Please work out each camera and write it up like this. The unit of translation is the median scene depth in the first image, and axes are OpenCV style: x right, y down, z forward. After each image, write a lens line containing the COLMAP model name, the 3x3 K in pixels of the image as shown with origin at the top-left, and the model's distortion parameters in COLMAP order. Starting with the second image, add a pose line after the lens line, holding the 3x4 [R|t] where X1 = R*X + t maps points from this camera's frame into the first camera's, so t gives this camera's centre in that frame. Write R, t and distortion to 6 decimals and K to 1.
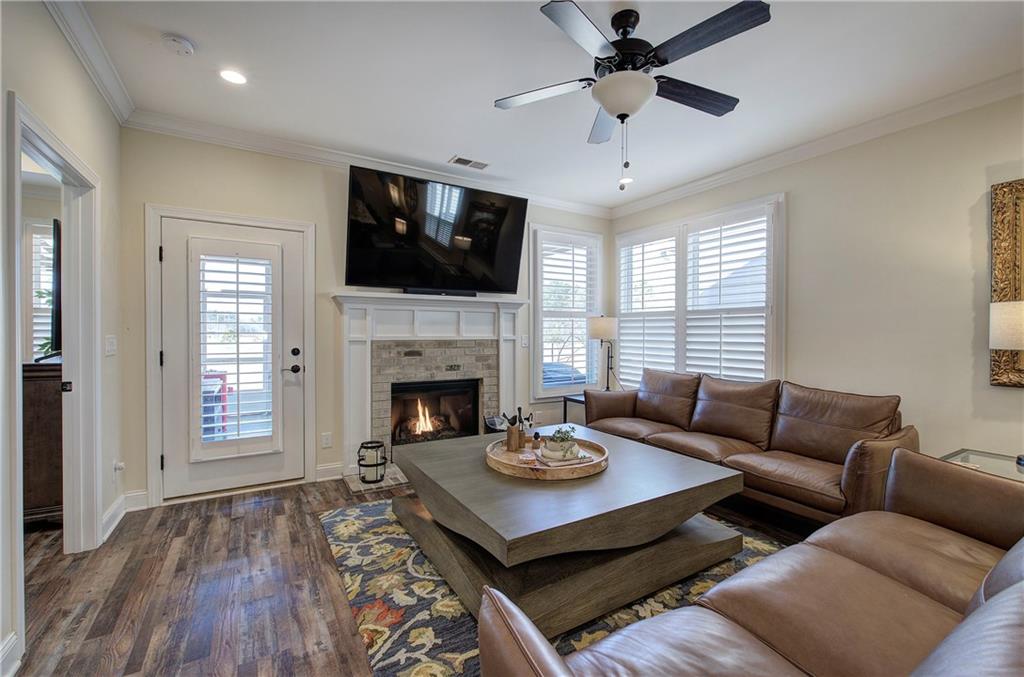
lens RADIAL K [[431.7, 0, 516.2], [0, 431.7, 335.1], [0, 0, 1]] dist [-0.007334, 0.001072]
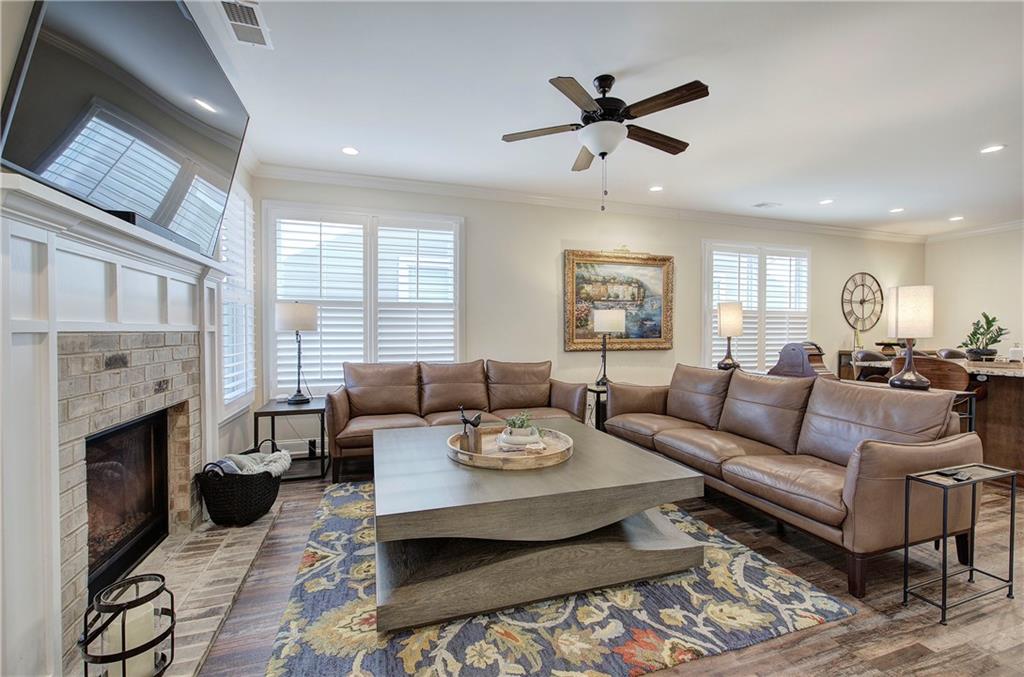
lens RADIAL K [[431.7, 0, 514.6], [0, 431.7, 337.2], [0, 0, 1]] dist [-0.007334, 0.001072]
pose [[0.228508, -0.015952, 0.973411, -0.585747], [0.005845, 0.999870, 0.015014, 0.013682], [-0.973524, 0.002259, 0.228572, 0.519672]]
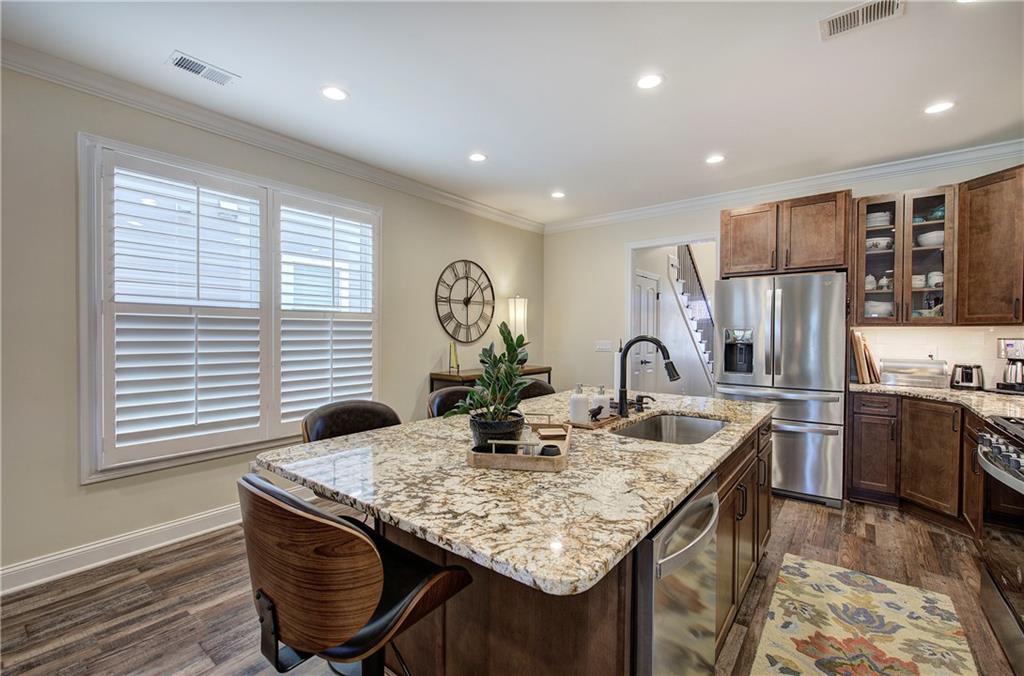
lens RADIAL K [[431.7, 0, 519.8], [0, 431.7, 335.7], [0, 0, 1]] dist [-0.007334, 0.001072]
pose [[-0.354693, -0.012054, 0.934905, -0.297010], [0.001874, 0.999906, 0.013603, 0.003872], [-0.934981, 0.006577, -0.354637, 0.277258]]
